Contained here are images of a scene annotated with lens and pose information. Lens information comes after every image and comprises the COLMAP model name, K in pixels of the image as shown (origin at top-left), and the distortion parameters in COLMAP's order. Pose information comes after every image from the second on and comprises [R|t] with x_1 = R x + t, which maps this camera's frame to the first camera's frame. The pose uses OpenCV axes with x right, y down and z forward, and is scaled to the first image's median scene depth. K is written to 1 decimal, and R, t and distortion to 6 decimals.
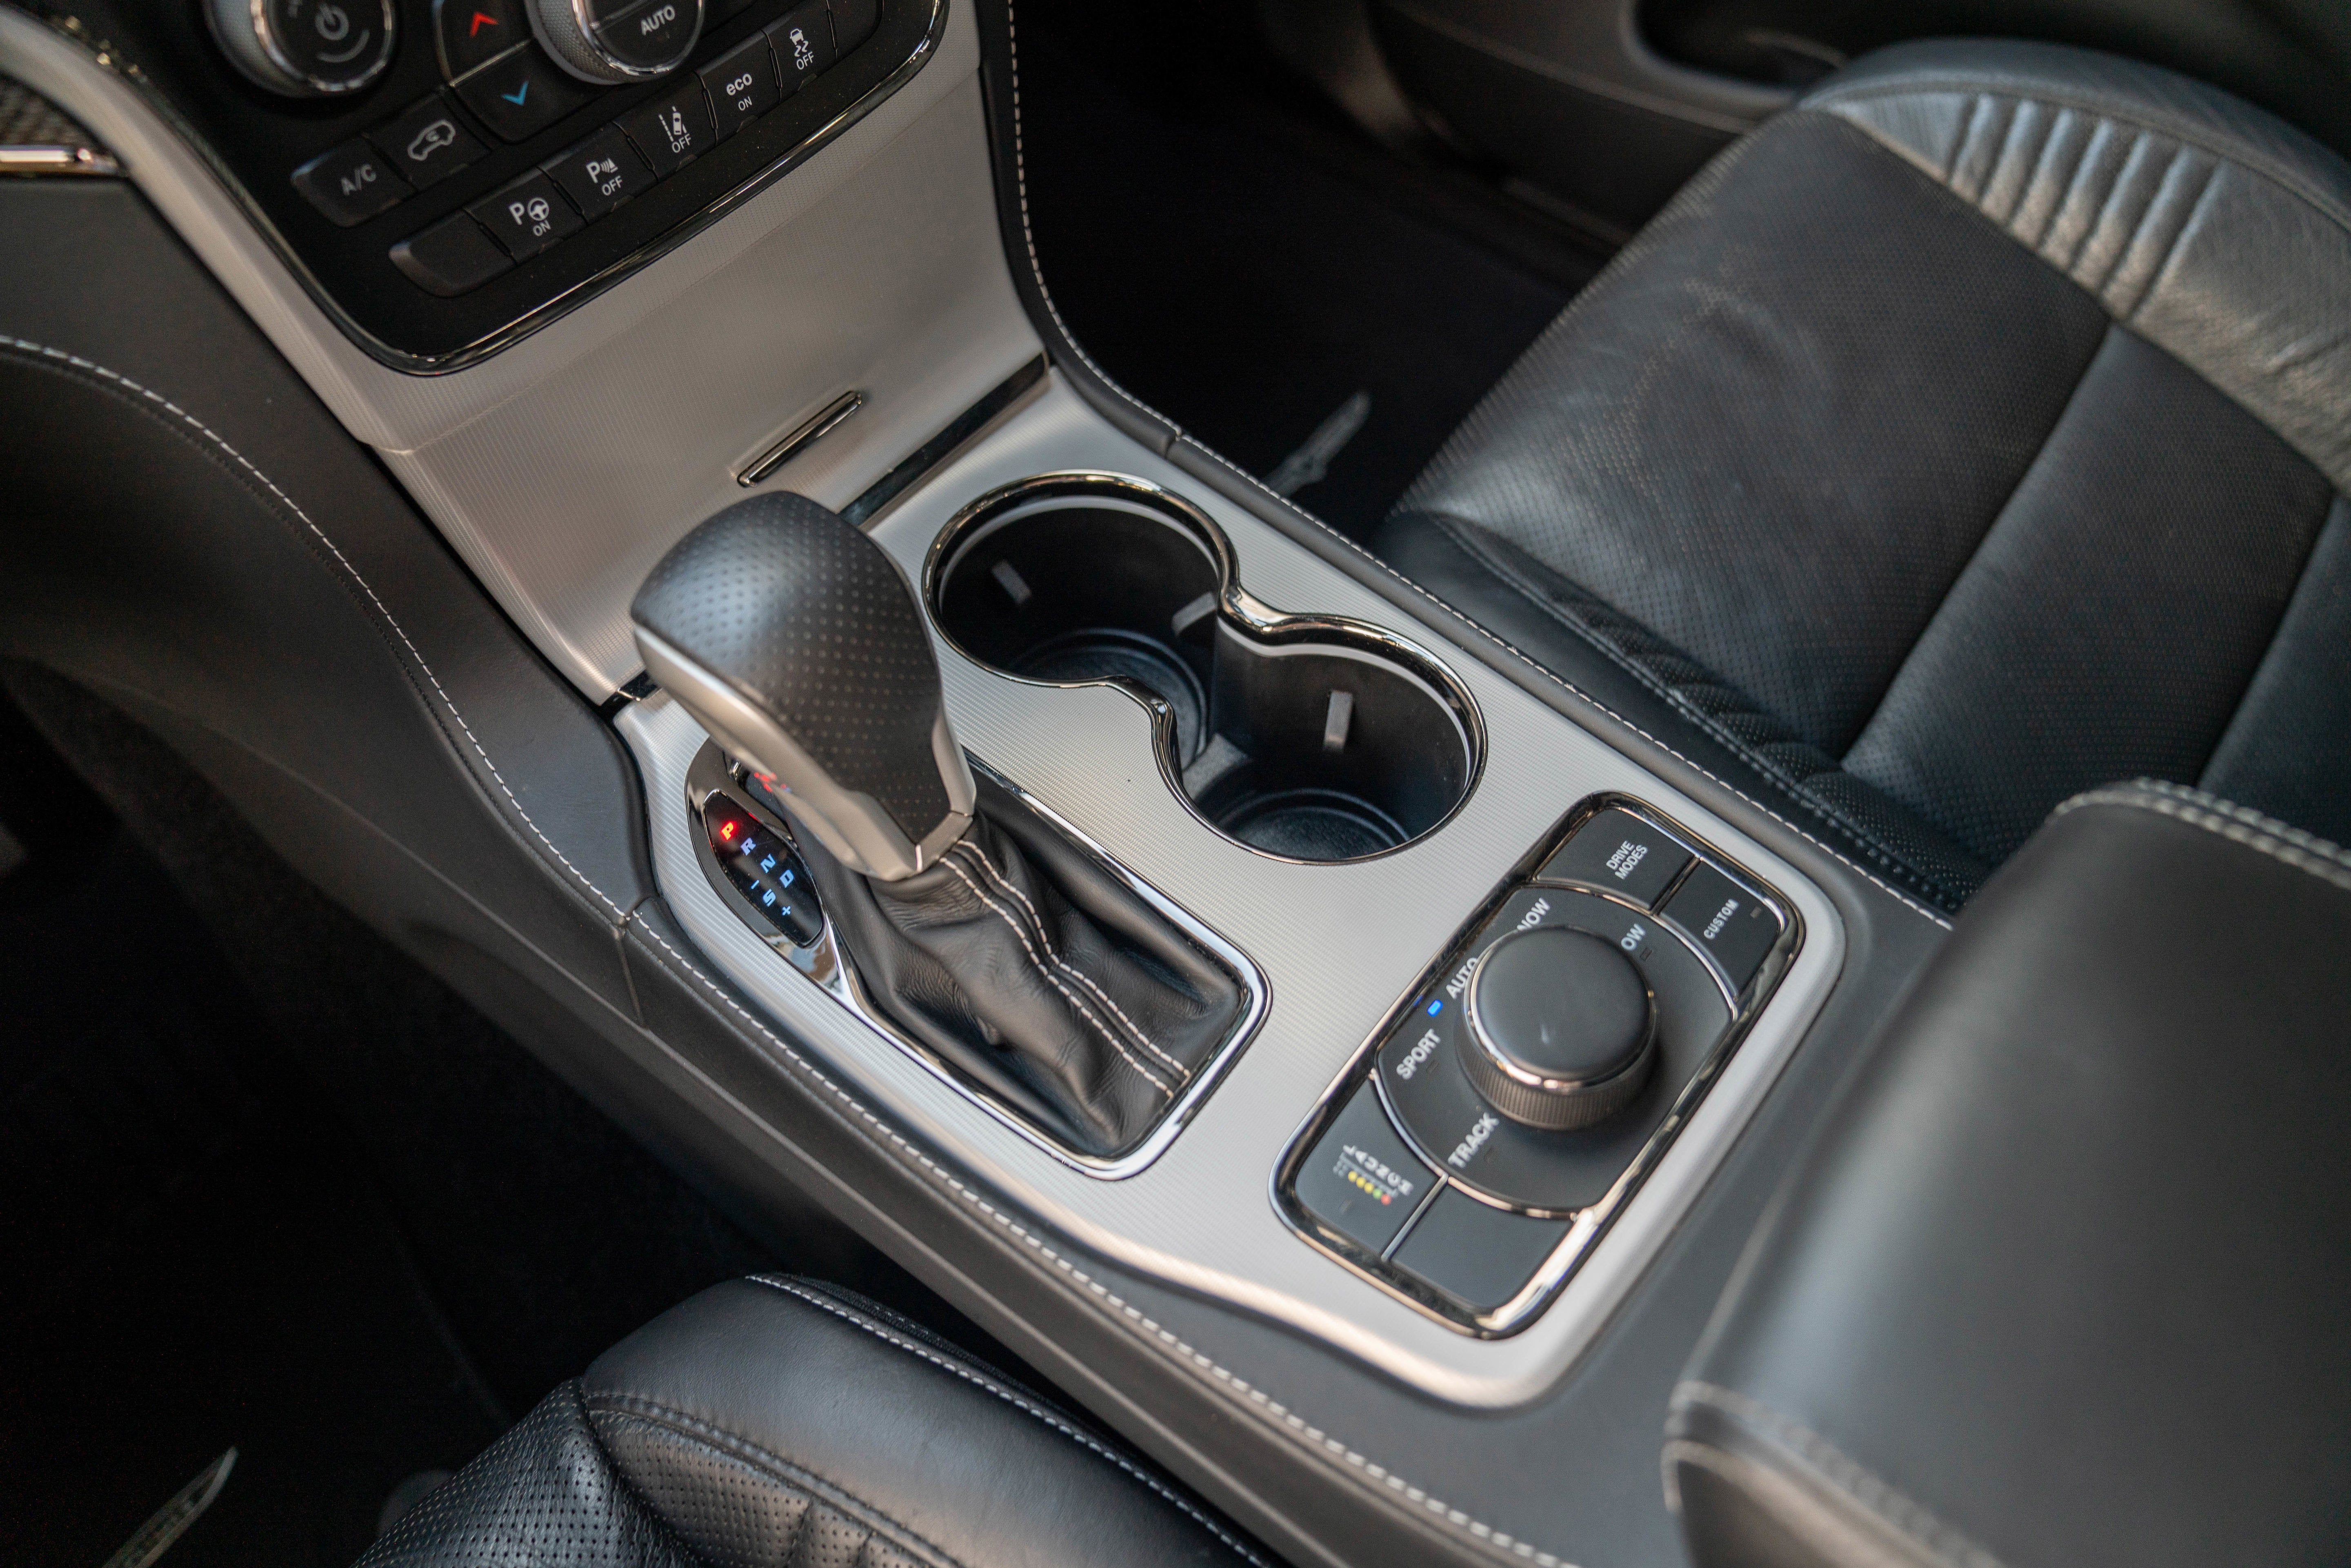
lens RADIAL K [[1640.7, 0, 1226.9], [0, 1640.7, 782.3], [0, 0, 1]] dist [-0.125293, 0.112831]
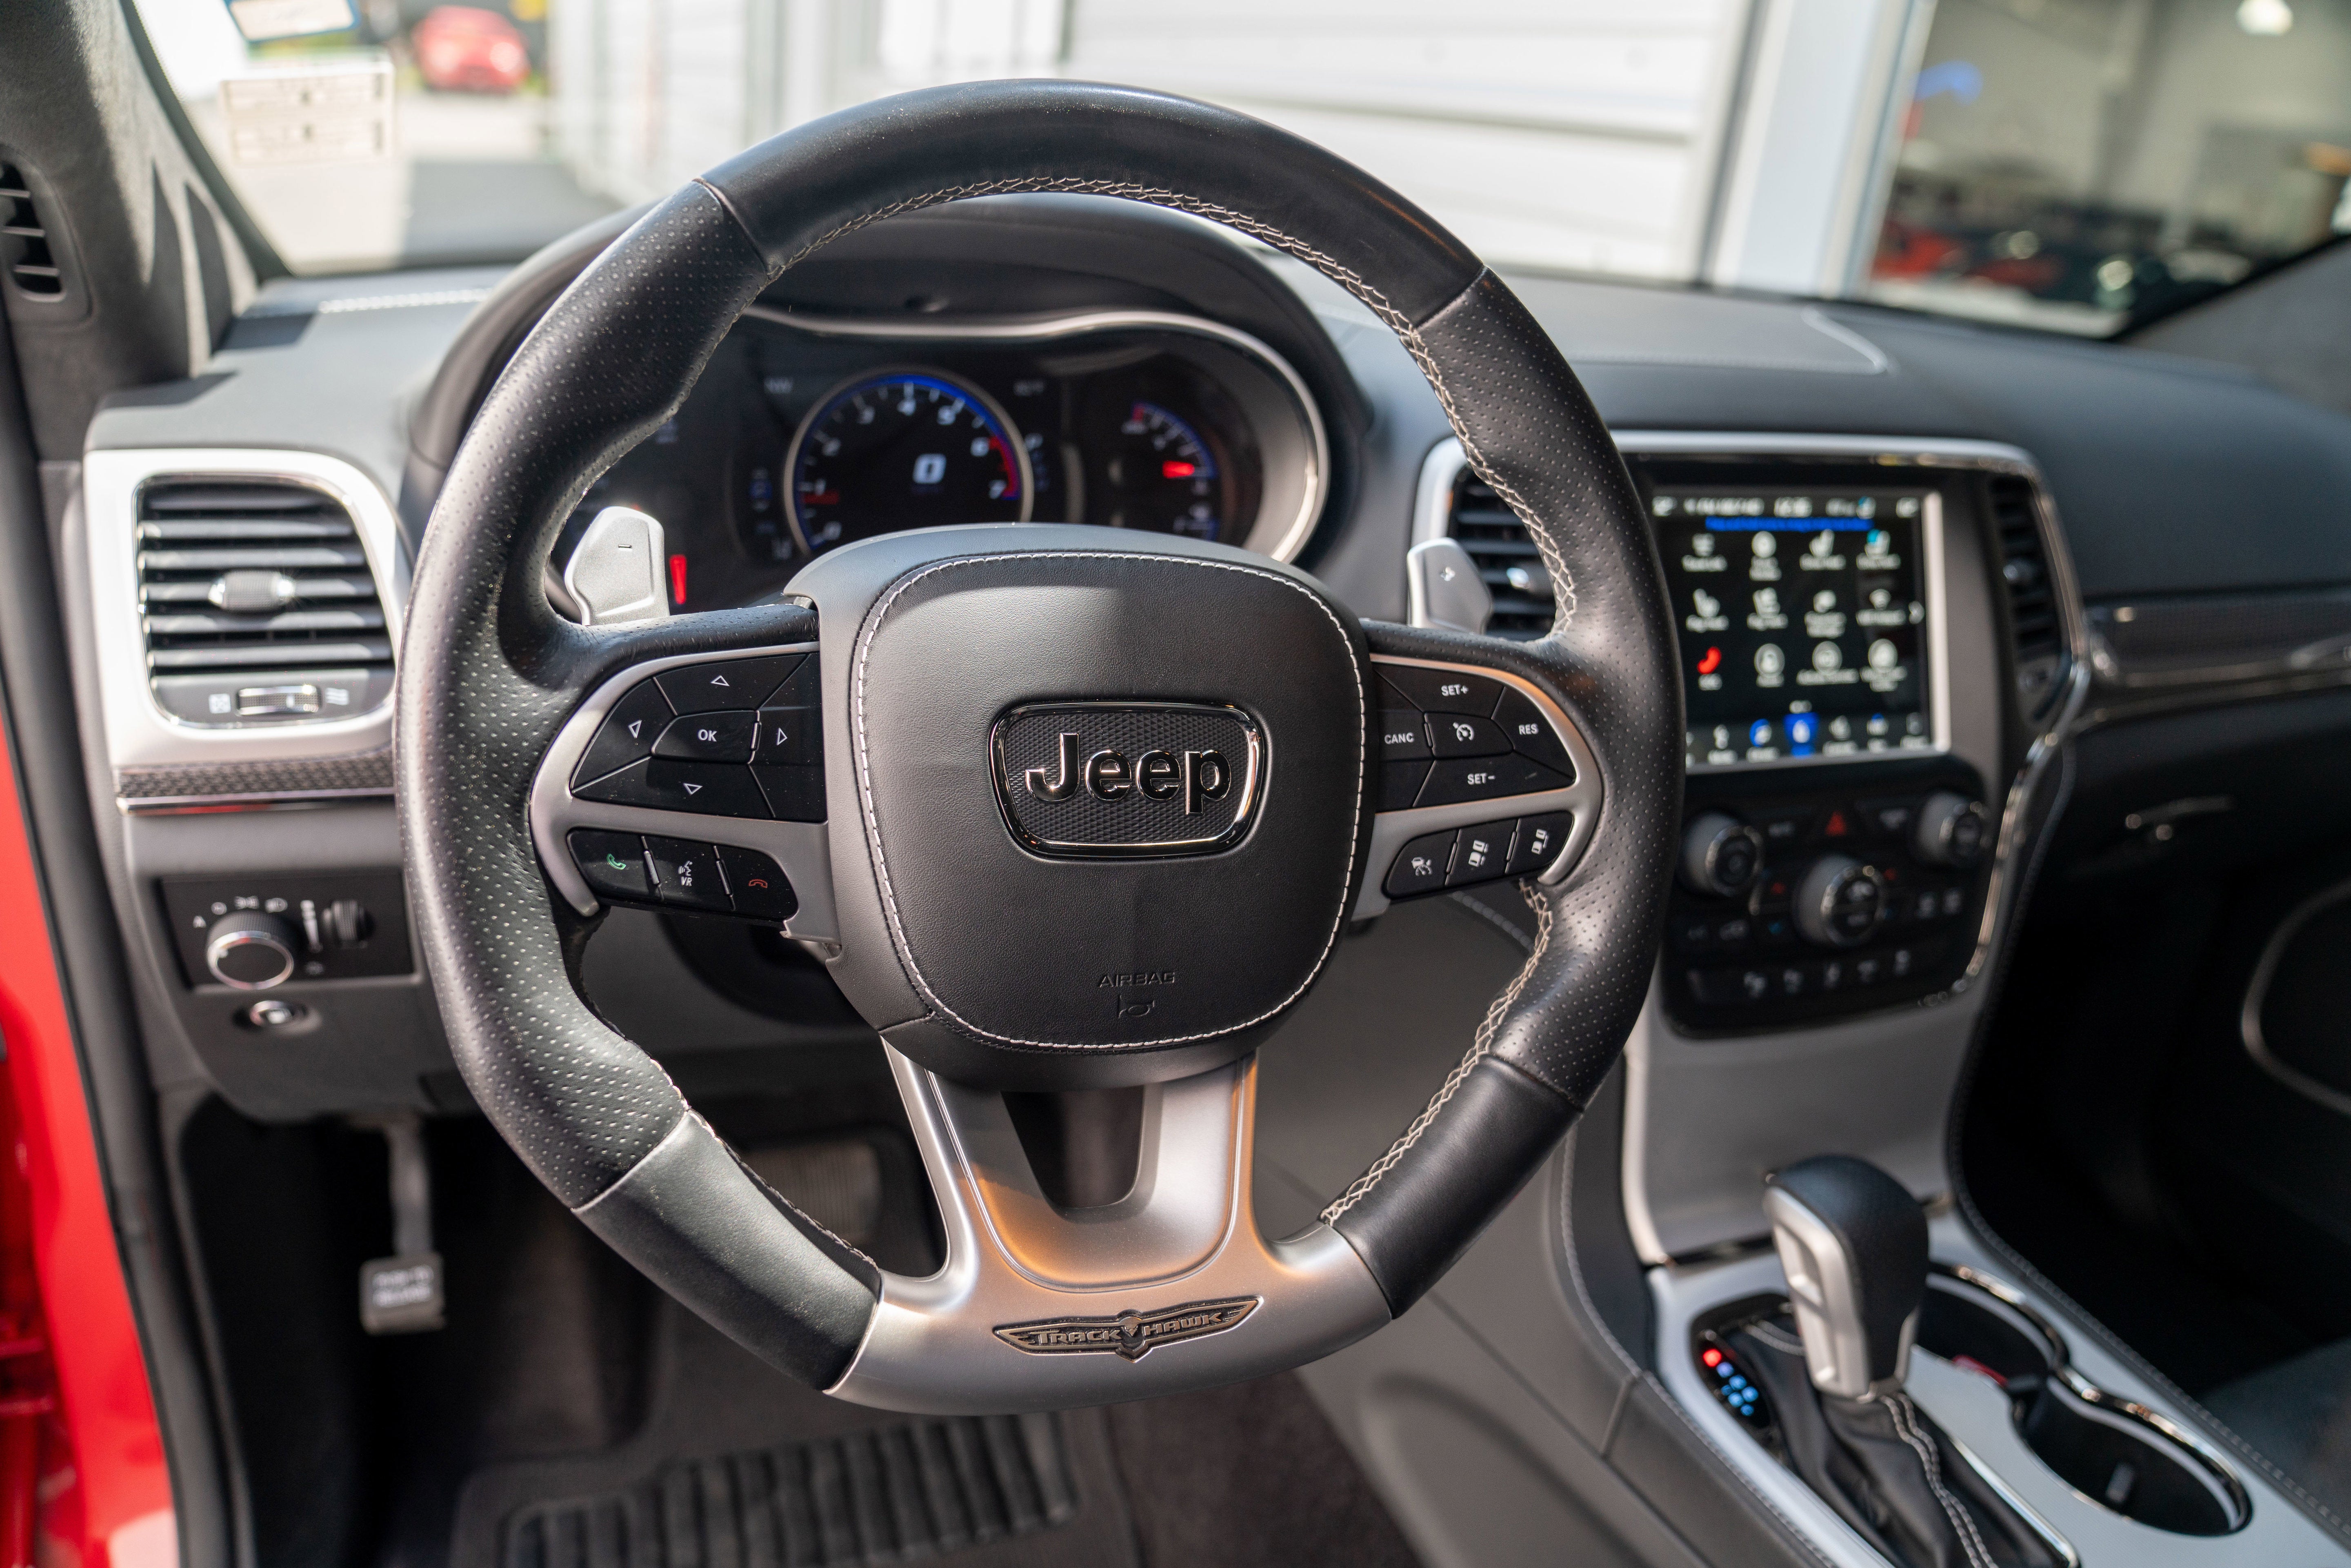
lens RADIAL K [[1640.7, 0, 1226.9], [0, 1640.7, 782.3], [0, 0, 1]] dist [-0.125293, 0.112831]
pose [[0.865247, 0.278006, -0.417206, -0.197237], [-0.467498, 0.747991, -0.471121, 0.504605], [0.181092, 0.602679, 0.777164, -0.557779]]
